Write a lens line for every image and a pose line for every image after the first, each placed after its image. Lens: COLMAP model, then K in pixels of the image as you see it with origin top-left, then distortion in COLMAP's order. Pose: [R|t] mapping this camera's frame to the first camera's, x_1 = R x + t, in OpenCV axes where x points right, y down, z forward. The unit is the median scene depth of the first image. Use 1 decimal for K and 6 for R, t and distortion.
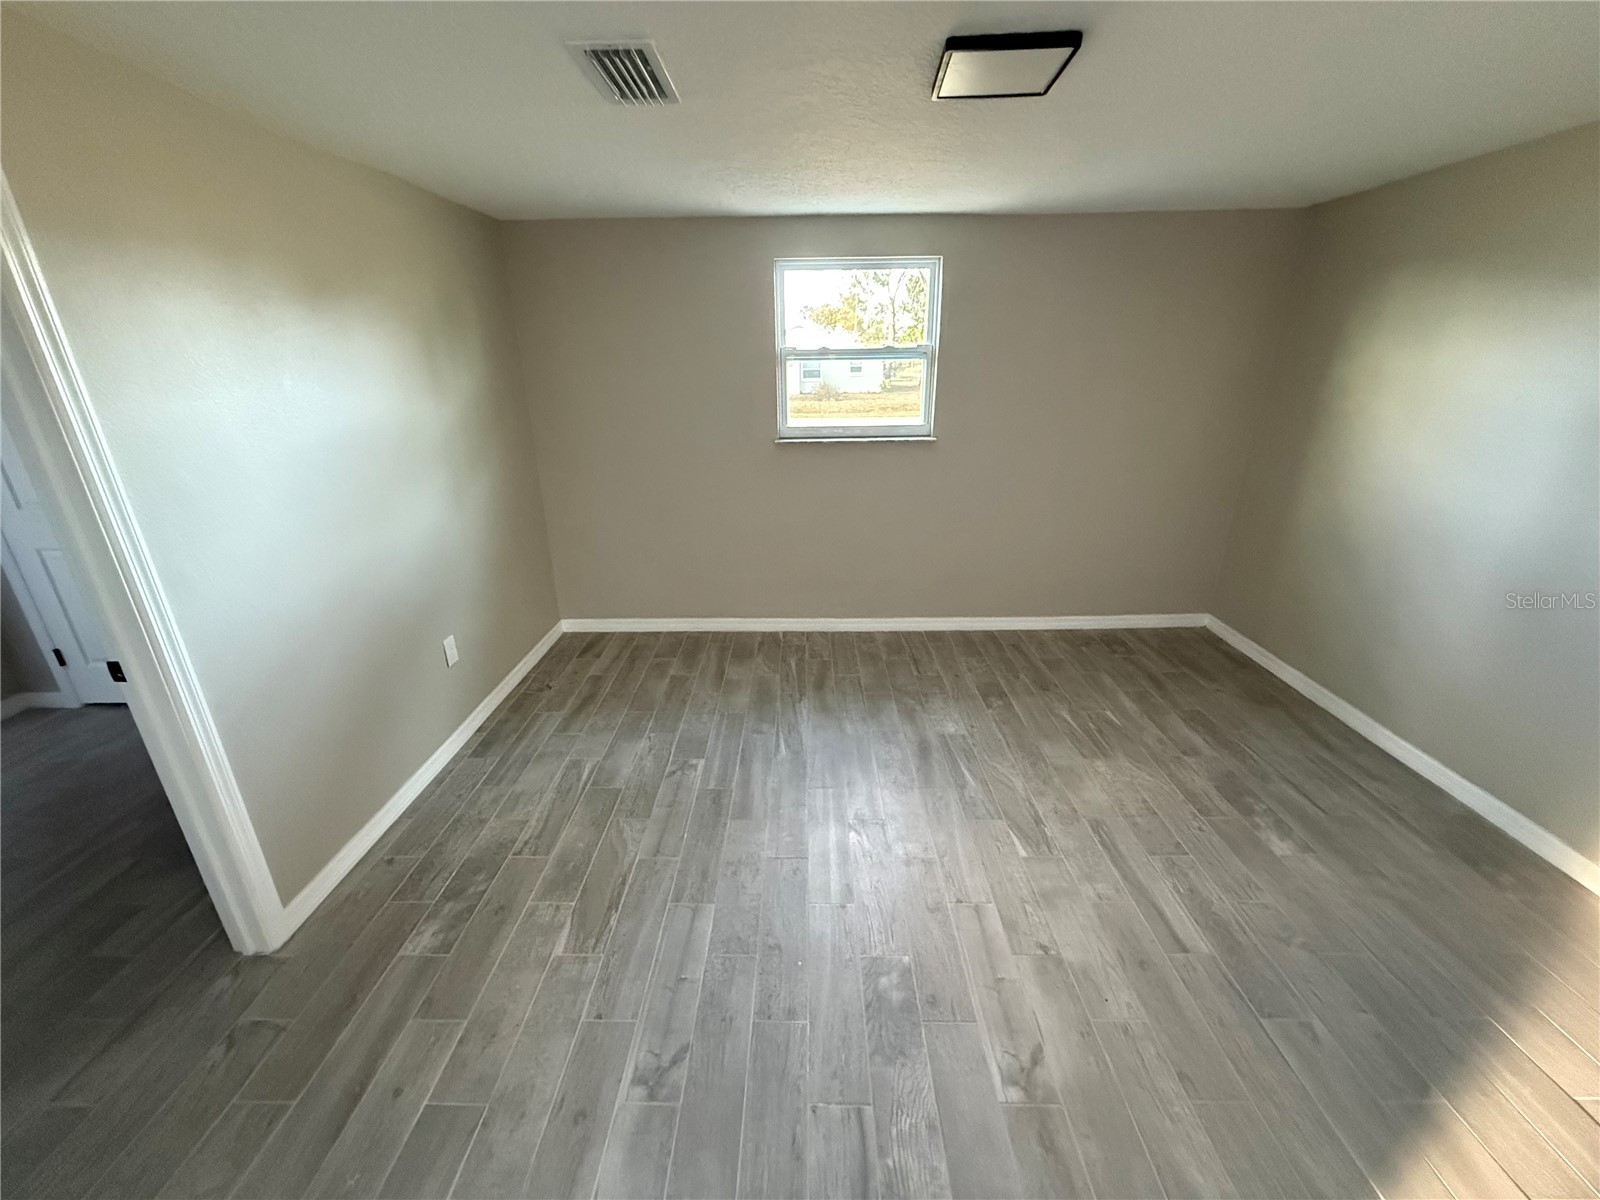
lens RADIAL K [[637.4, 0, 800.0], [0, 637.4, 600.0], [0, 0, 1]] dist [-0.007331, -0.000223]
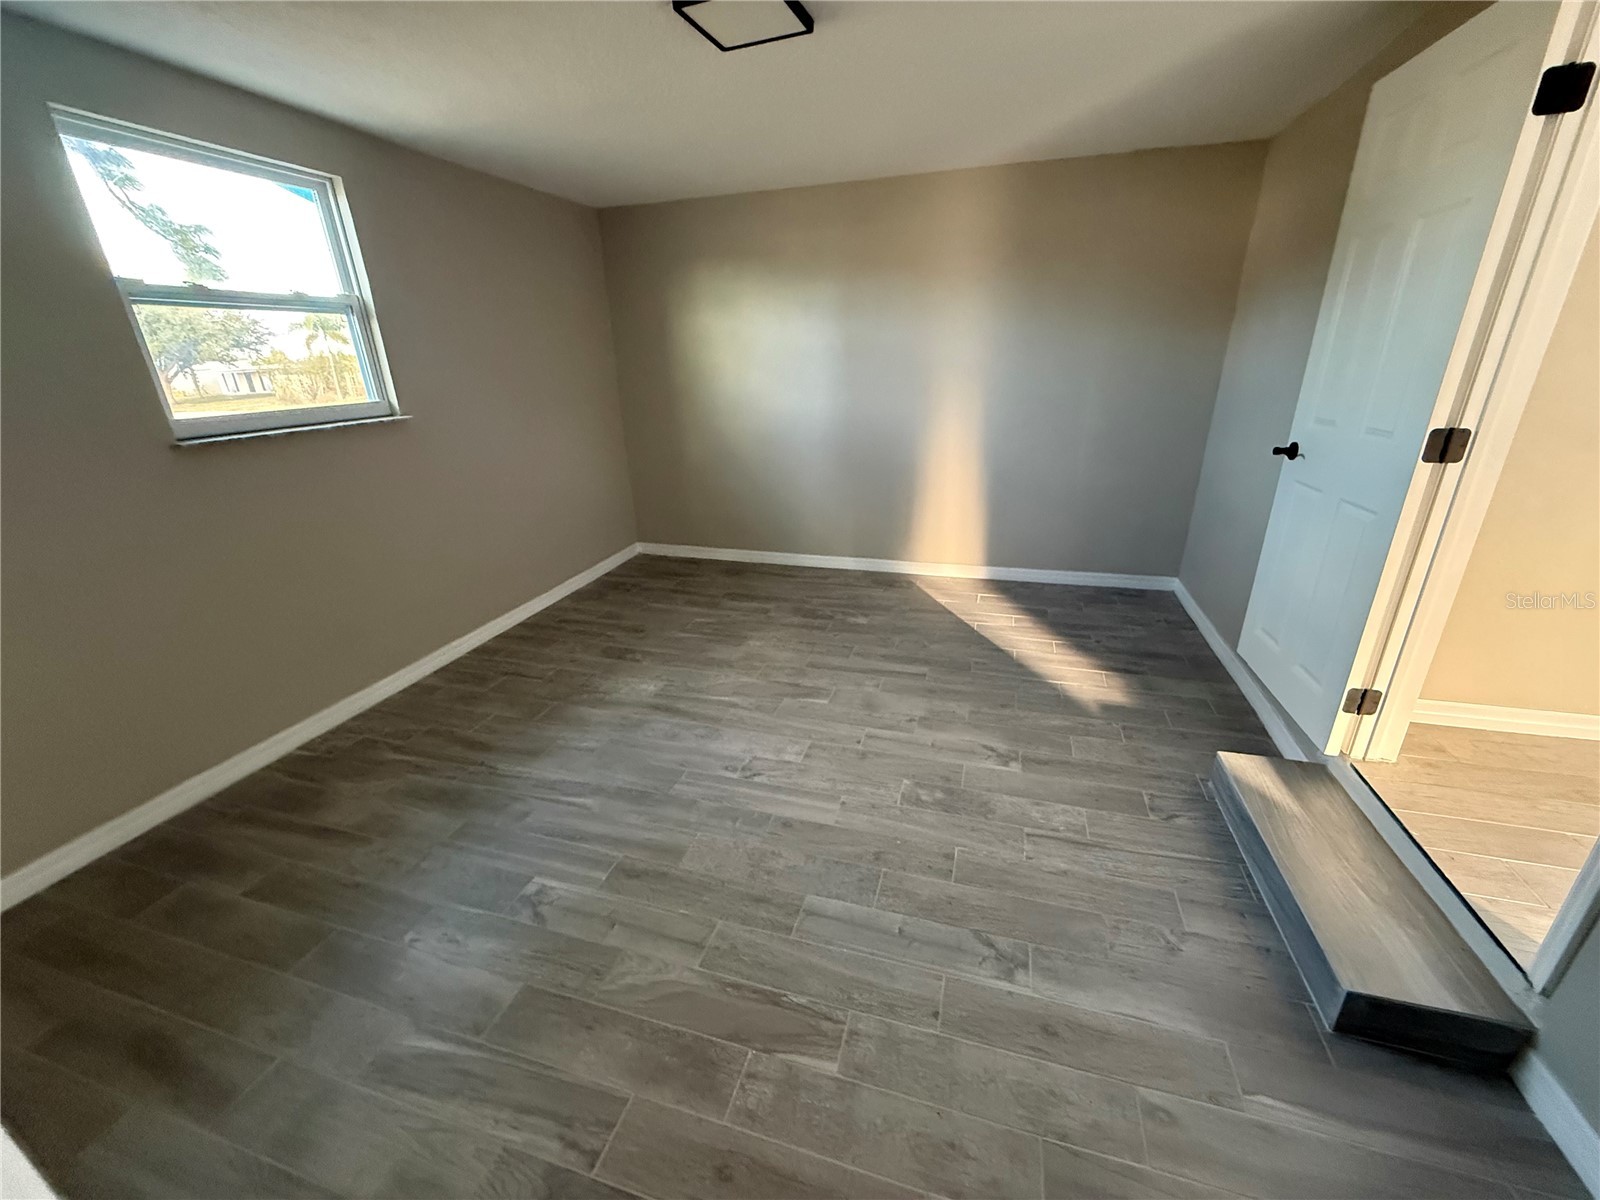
lens RADIAL K [[636.7, 0, 800.0], [0, 636.7, 600.0], [0, 0, 1]] dist [-0.001159, -0.000063]
pose [[0.281089, -0.342714, 0.896402, -0.610304], [0.360633, 0.903323, 0.232275, -0.074567], [-0.889344, 0.257982, 0.377508, 0.447298]]
